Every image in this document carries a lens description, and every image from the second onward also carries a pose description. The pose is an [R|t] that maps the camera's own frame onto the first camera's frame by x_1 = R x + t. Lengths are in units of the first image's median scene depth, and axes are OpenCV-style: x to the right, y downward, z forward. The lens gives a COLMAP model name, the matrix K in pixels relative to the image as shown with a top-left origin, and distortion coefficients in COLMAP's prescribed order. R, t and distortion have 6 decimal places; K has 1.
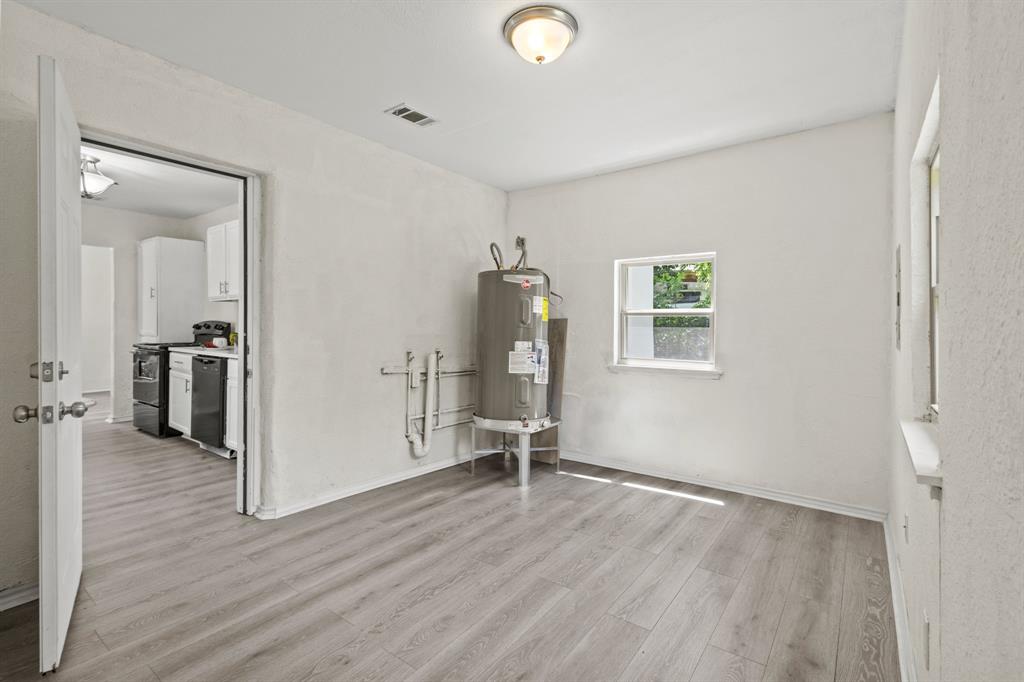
lens RADIAL K [[474.6, 0, 517.9], [0, 474.6, 323.6], [0, 0, 1]] dist [0.002847, 0.000350]
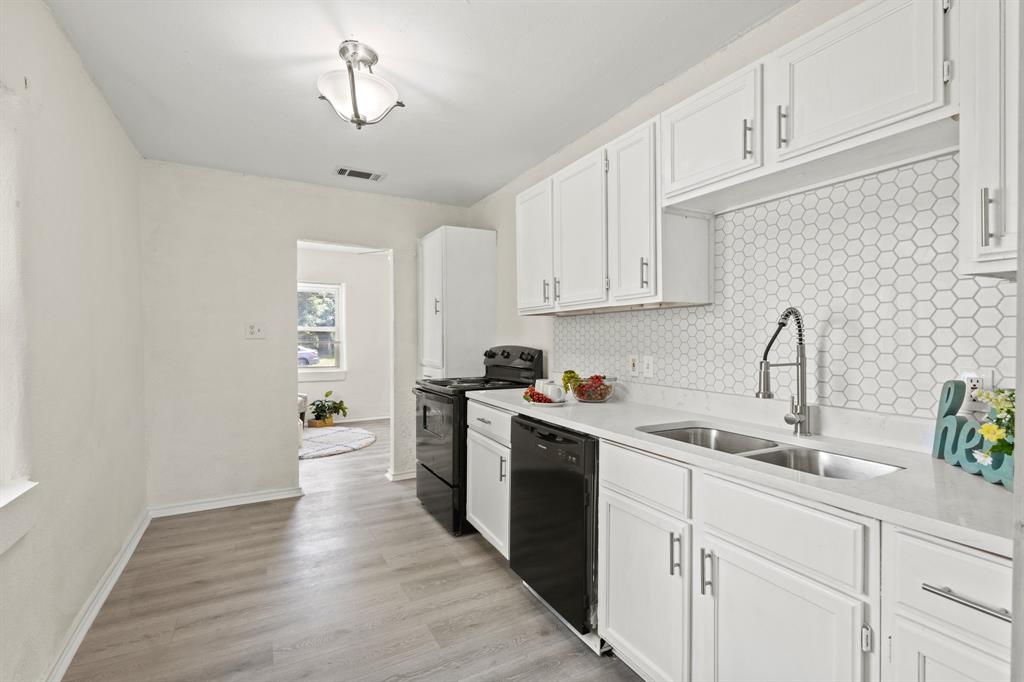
lens RADIAL K [[468.5, 0, 511.7], [0, 468.5, 336.6], [0, 0, 1]] dist [0.001842, -0.000232]
pose [[0.901356, -0.006311, -0.433033, -0.390909], [0.004111, 0.999973, -0.006016, -0.016393], [0.433060, 0.003642, 0.901358, 0.447391]]
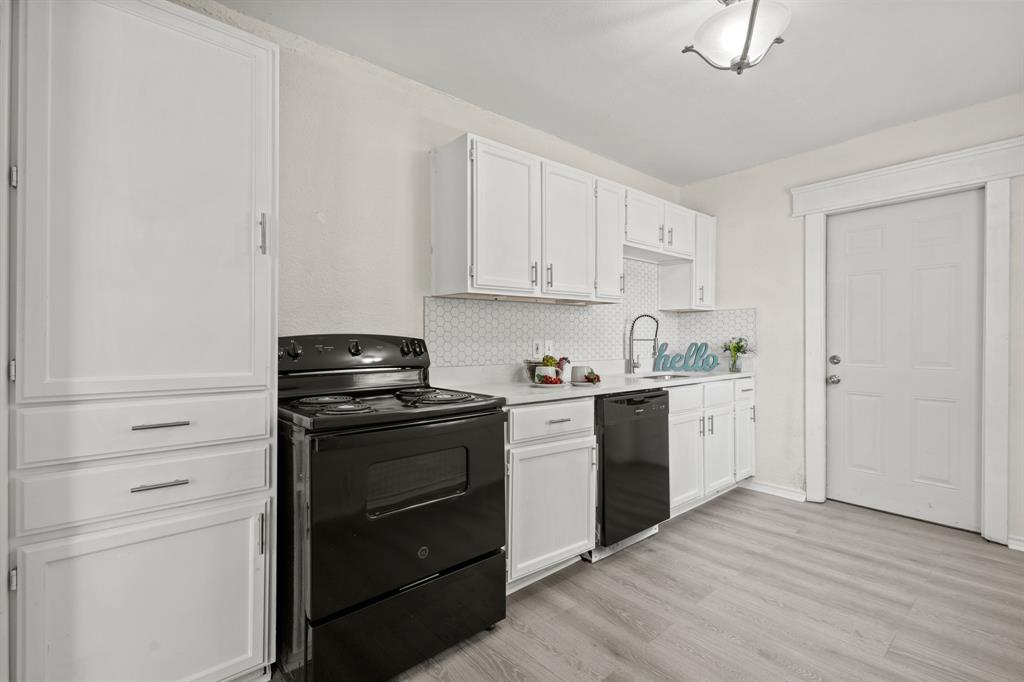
lens RADIAL K [[468.5, 0, 511.7], [0, 468.5, 336.6], [0, 0, 1]] dist [0.001842, -0.000232]
pose [[0.228989, -0.000860, 0.973429, -1.074257], [0.004541, 0.999990, -0.000184, -0.003859], [-0.973418, 0.004462, 0.228991, 0.847191]]
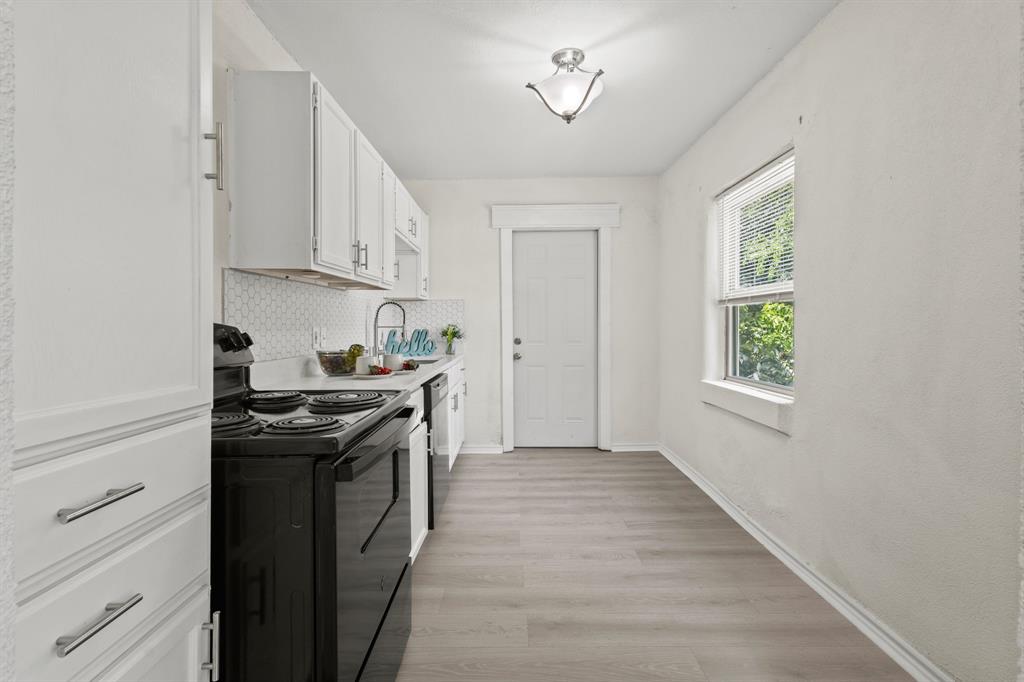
lens RADIAL K [[474.6, 0, 517.9], [0, 474.6, 323.6], [0, 0, 1]] dist [0.002847, 0.000350]
pose [[-0.594766, -0.000783, 0.803899, -1.038154], [0.003028, 0.999990, 0.003214, -0.004974], [-0.803893, 0.004346, -0.594758, 1.084345]]
